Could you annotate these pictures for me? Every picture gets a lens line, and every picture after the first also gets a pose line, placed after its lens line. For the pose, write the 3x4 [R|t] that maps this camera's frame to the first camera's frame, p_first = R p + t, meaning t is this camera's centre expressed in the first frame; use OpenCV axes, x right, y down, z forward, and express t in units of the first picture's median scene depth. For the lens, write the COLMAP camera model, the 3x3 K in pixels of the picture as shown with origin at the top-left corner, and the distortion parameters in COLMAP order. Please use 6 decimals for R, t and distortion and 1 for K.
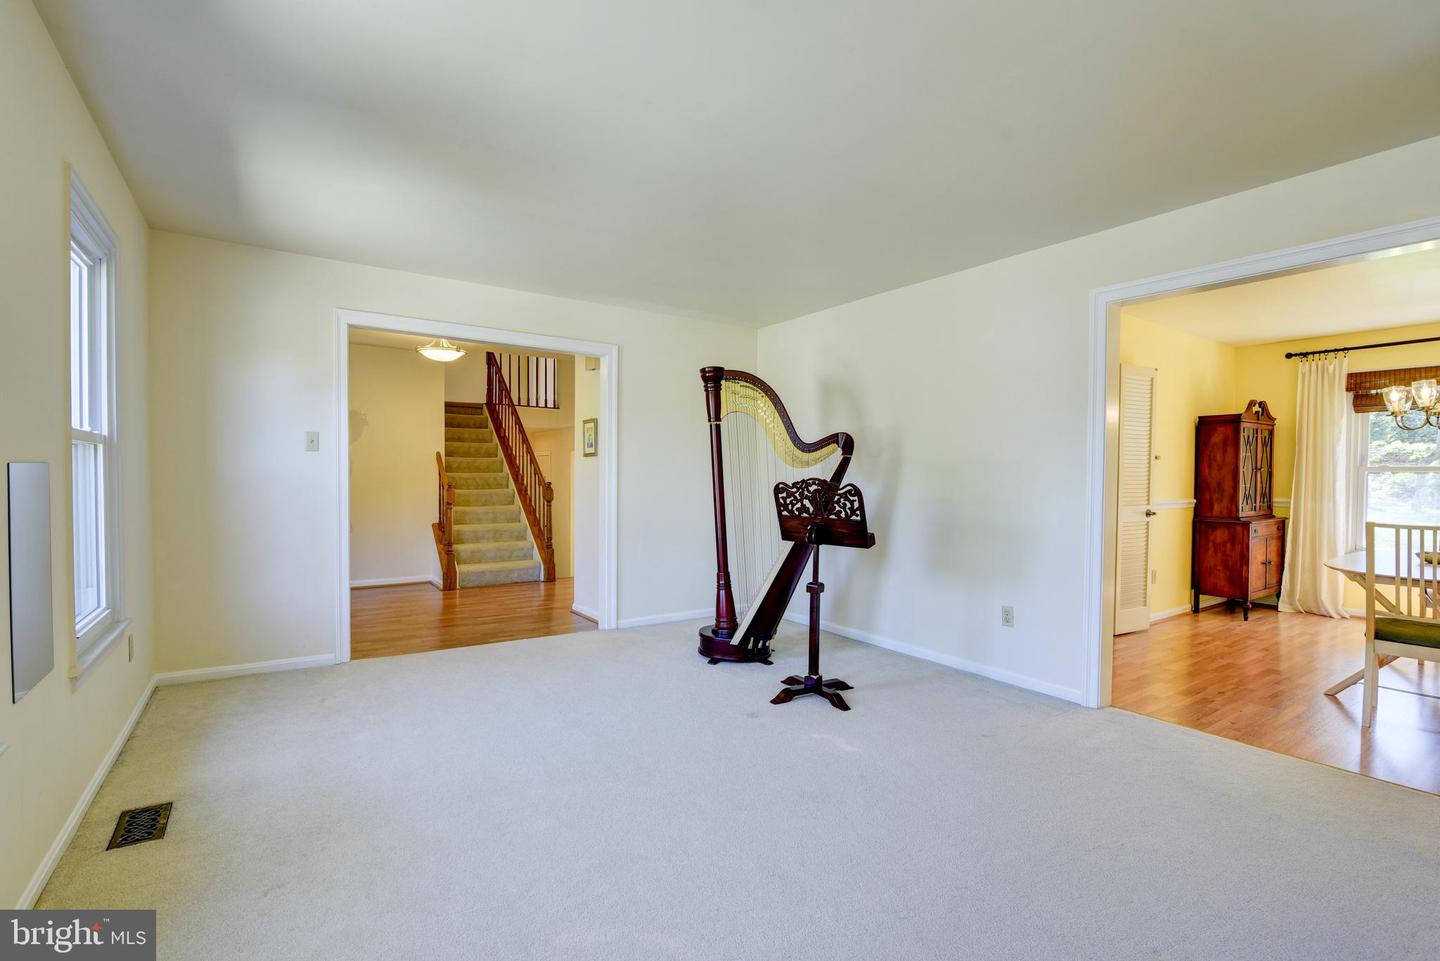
lens RADIAL K [[666.4, 0, 727.9], [0, 666.4, 487.4], [0, 0, 1]] dist [-0.016224, 0.000723]
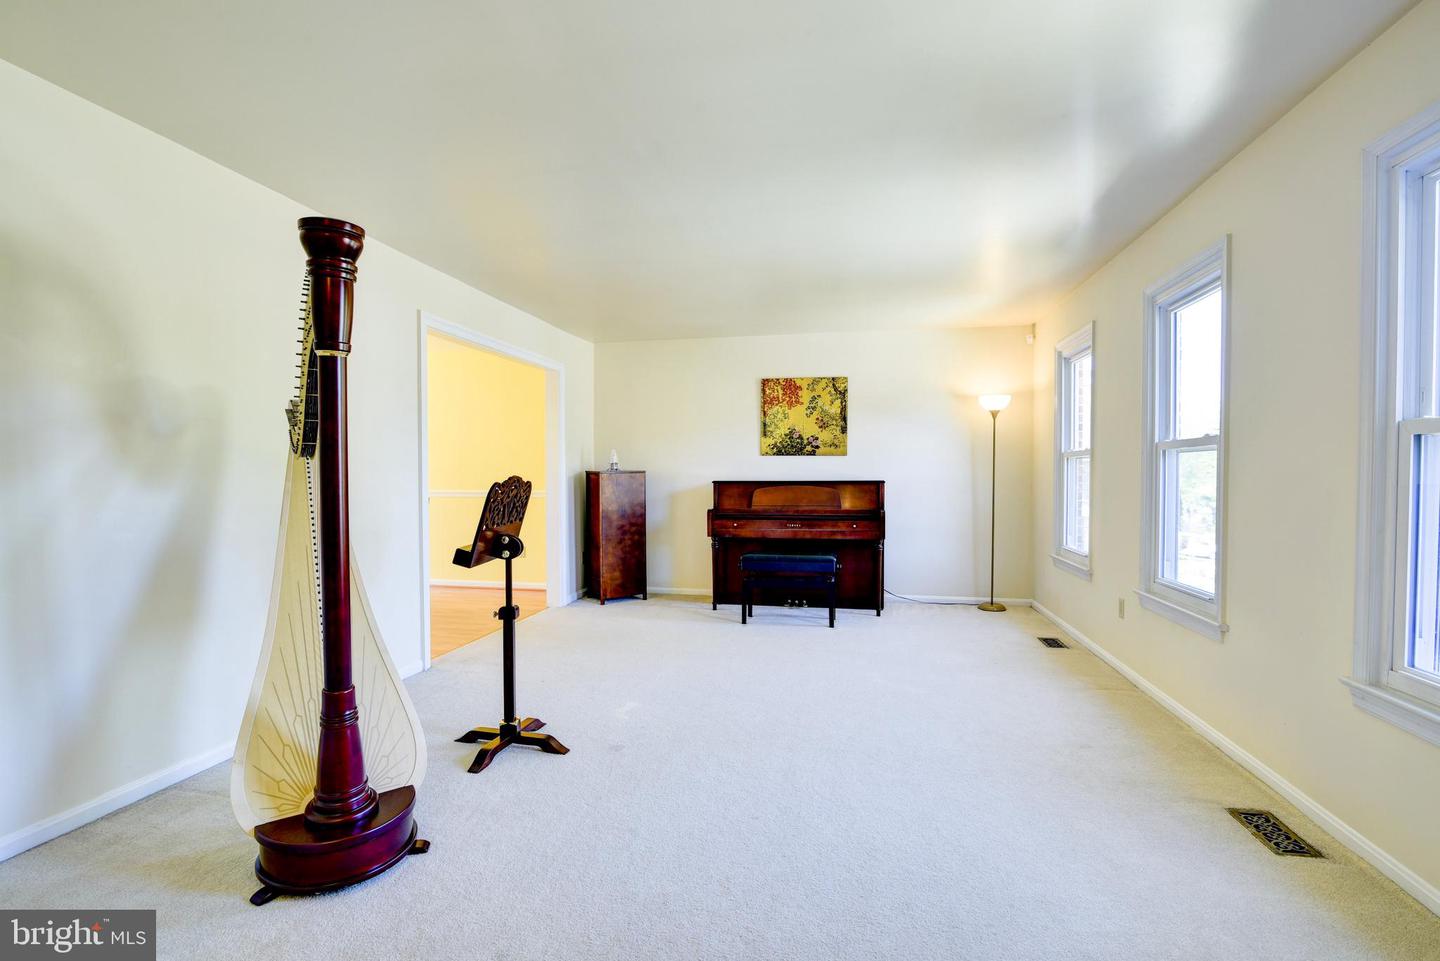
lens RADIAL K [[658.1, 0, 719.0], [0, 658.1, 486.6], [0, 0, 1]] dist [-0.021513, 0.000623]
pose [[-0.697813, -0.022916, 0.715914, -0.603512], [0.009122, 0.999123, 0.040873, -0.031239], [-0.716222, 0.035053, -0.696992, 1.359543]]
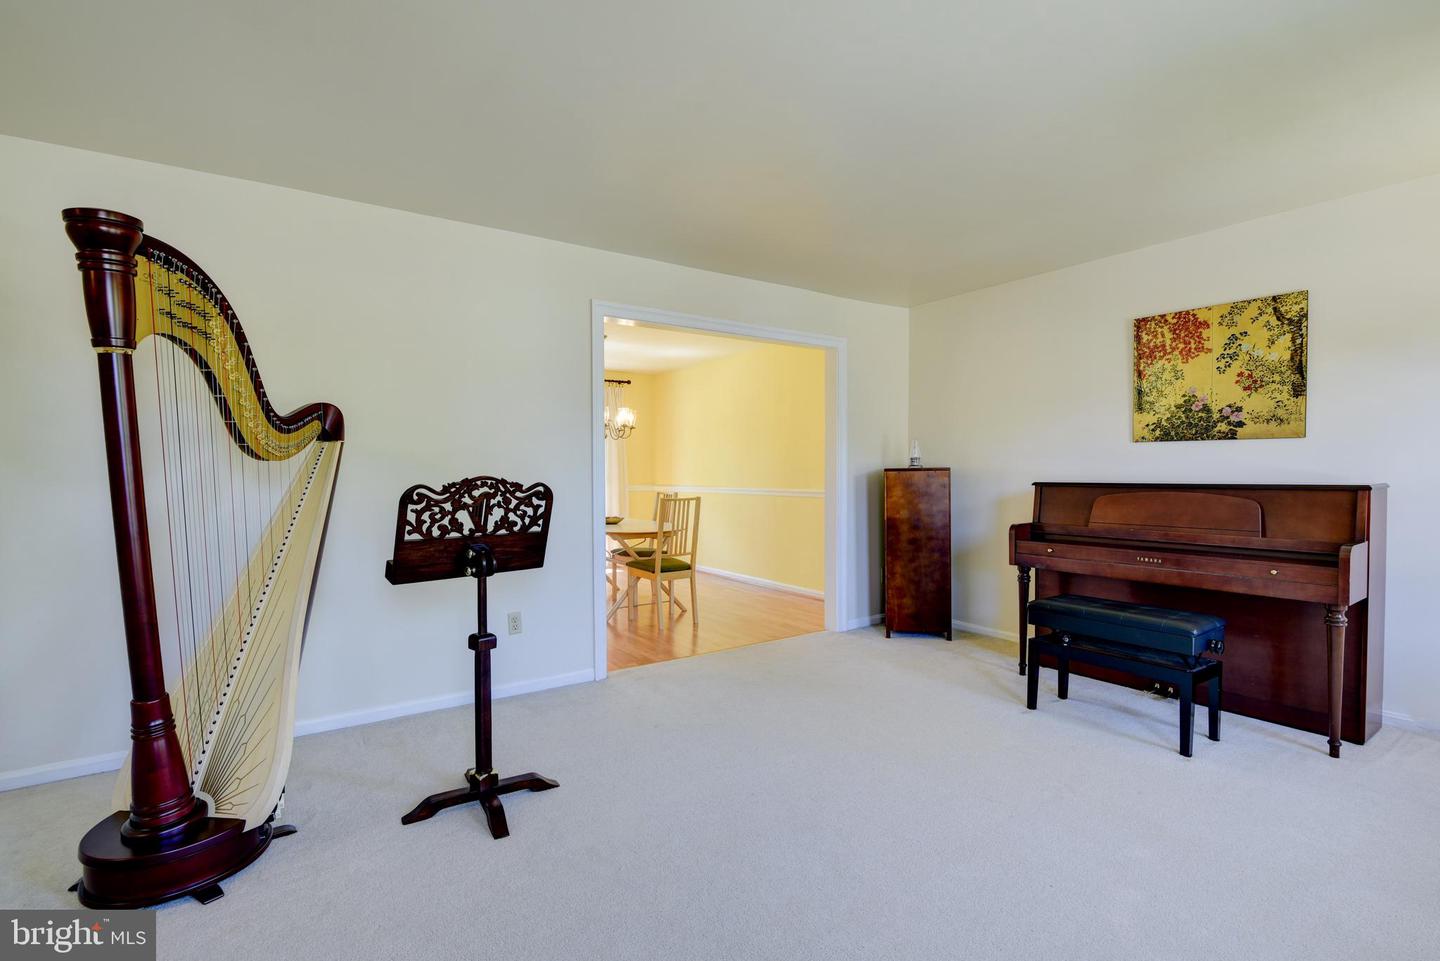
lens RADIAL K [[666.4, 0, 727.9], [0, 666.4, 487.4], [0, 0, 1]] dist [-0.016224, 0.000723]
pose [[-0.007531, -0.034224, 0.999386, -0.525366], [0.023526, 0.999131, 0.034392, -0.020134], [-0.999695, 0.023771, -0.006719, 0.750588]]
